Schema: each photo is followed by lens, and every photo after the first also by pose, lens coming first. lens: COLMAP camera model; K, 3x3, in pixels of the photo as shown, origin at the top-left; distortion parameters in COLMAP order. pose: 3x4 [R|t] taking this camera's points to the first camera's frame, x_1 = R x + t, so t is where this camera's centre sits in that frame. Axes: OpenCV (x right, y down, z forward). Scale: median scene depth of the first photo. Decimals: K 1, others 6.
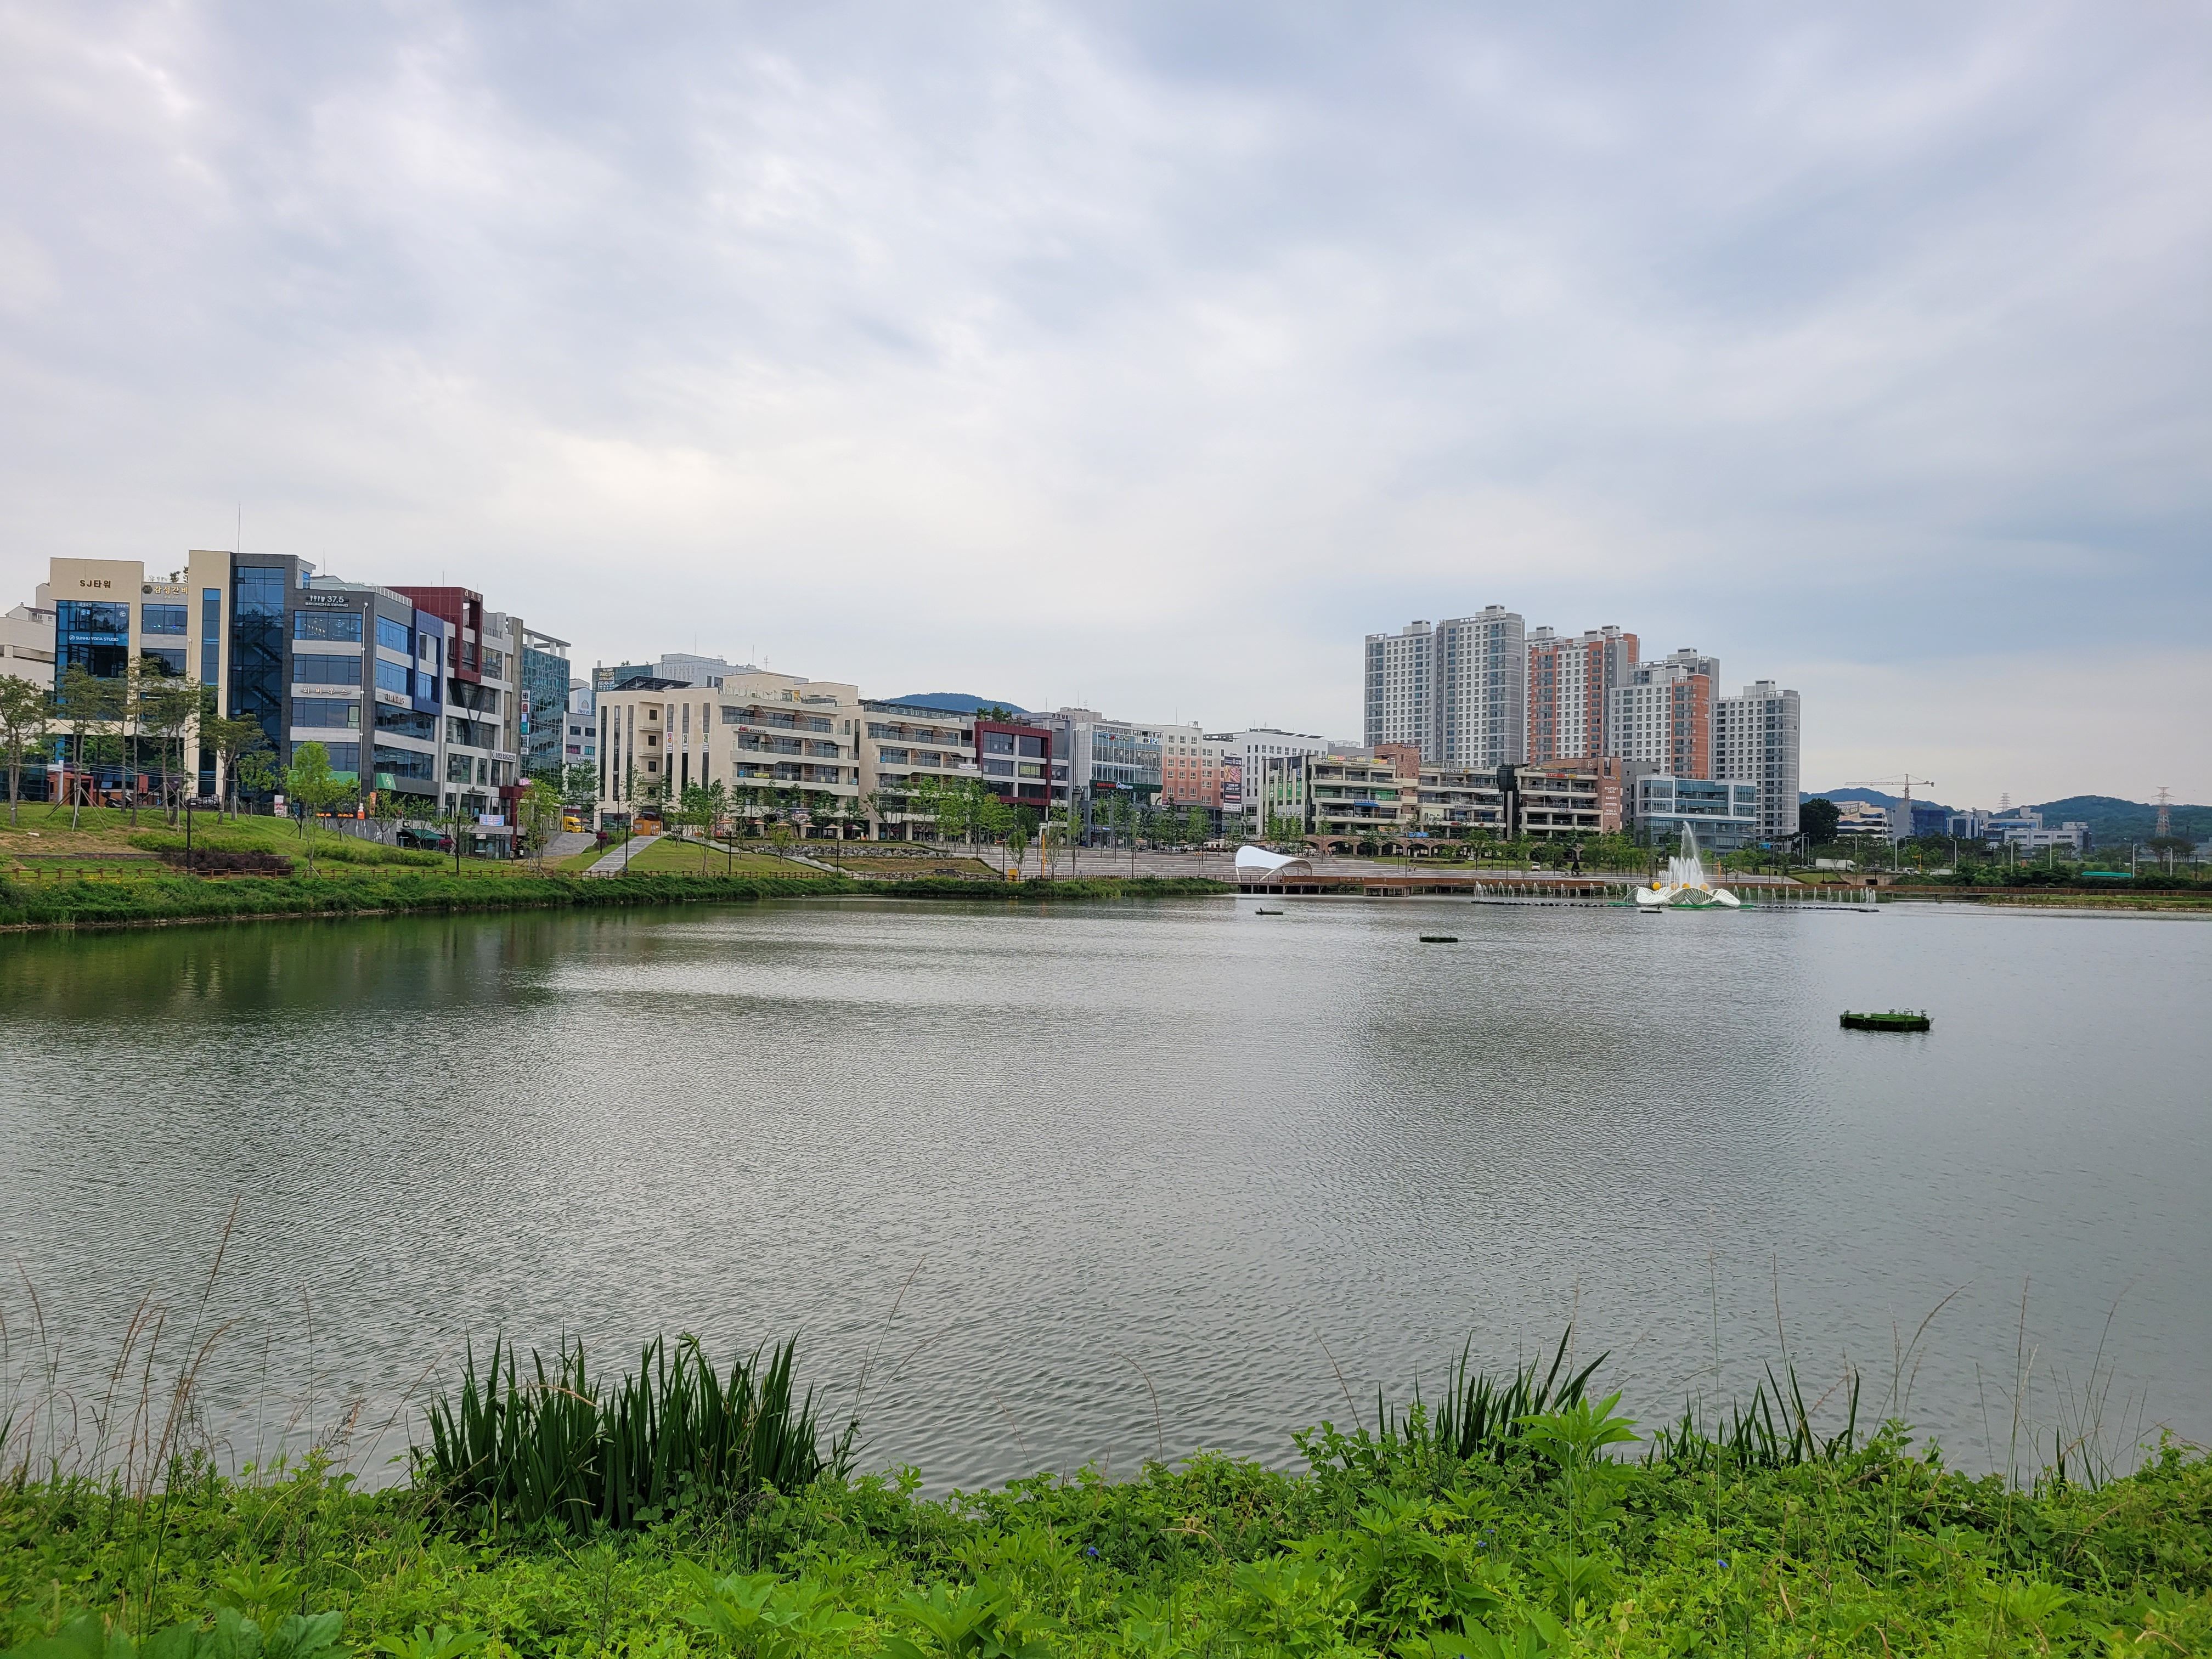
lens RADIAL K [[1672.0, 0, 1101.7], [0, 1672.0, 828.1], [0, 0, 1]] dist [0.010142, -0.003424]
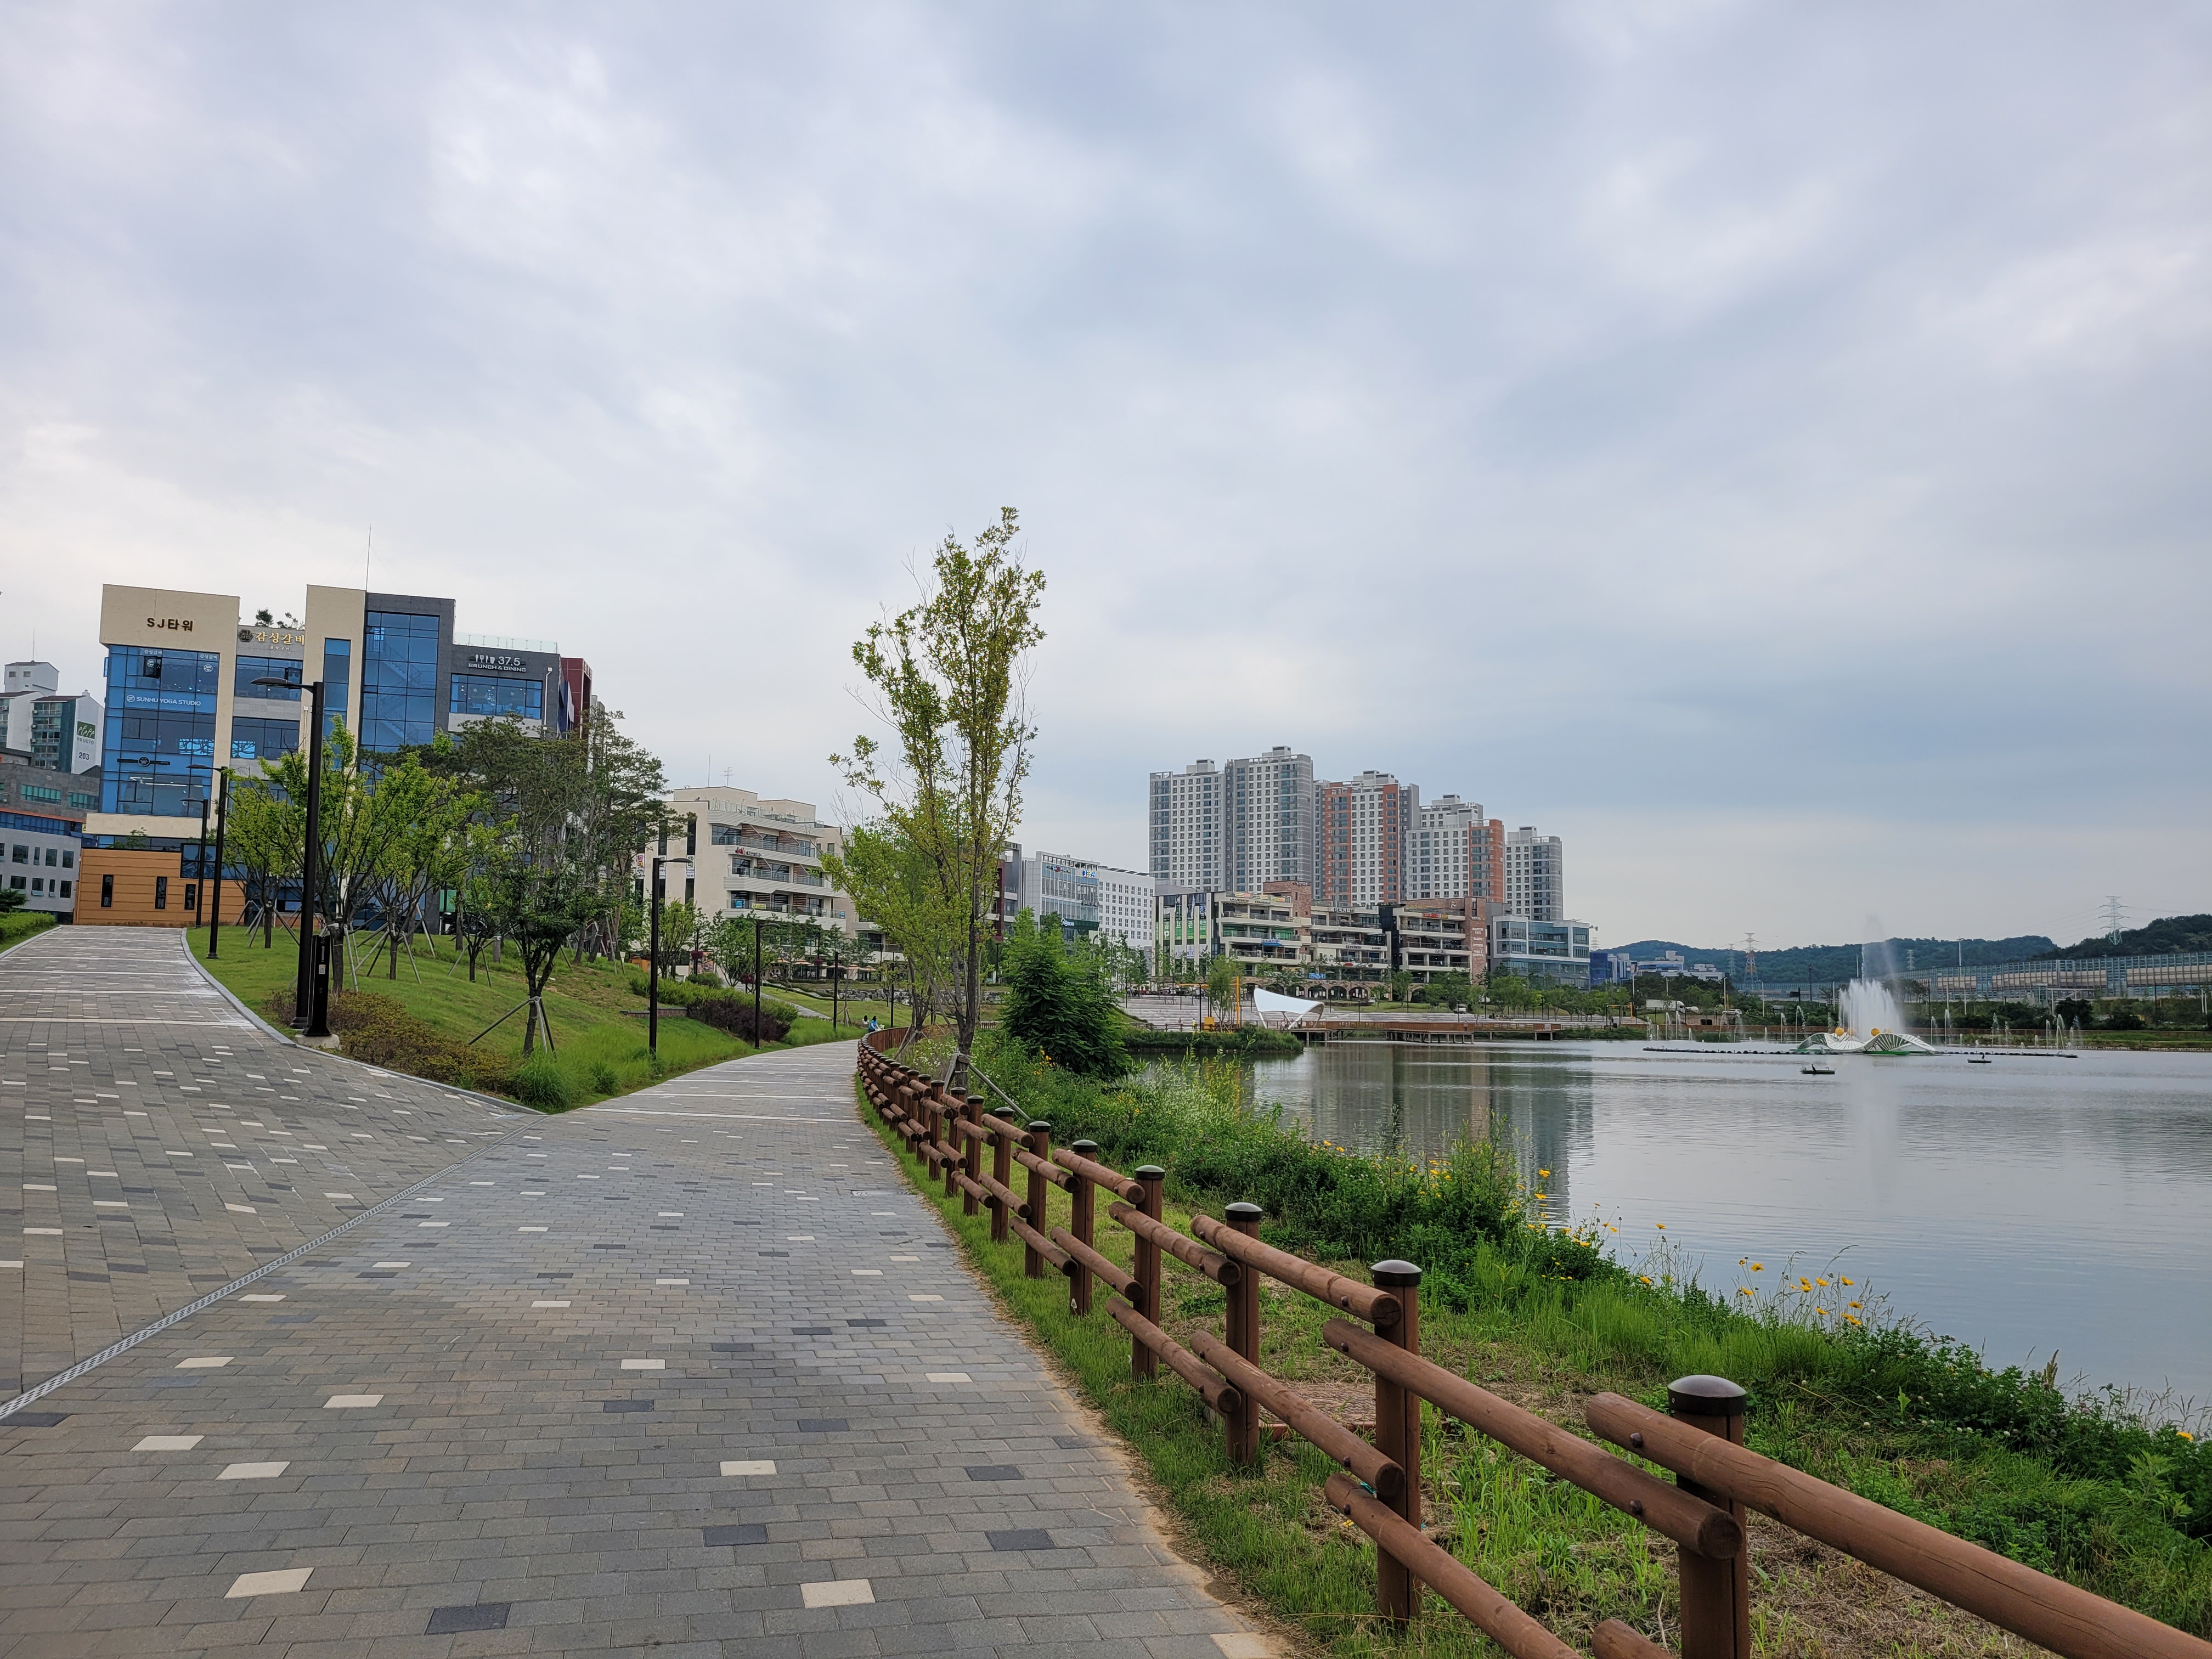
lens RADIAL K [[1672.0, 0, 1109.0], [0, 1672.0, 837.2], [0, 0, 1]] dist [0.010142, -0.003424]
pose [[0.973568, 0.018915, 0.227614, -0.138136], [-0.000919, 0.996881, -0.078913, 0.000404], [-0.228396, 0.076618, 0.970549, 0.081686]]
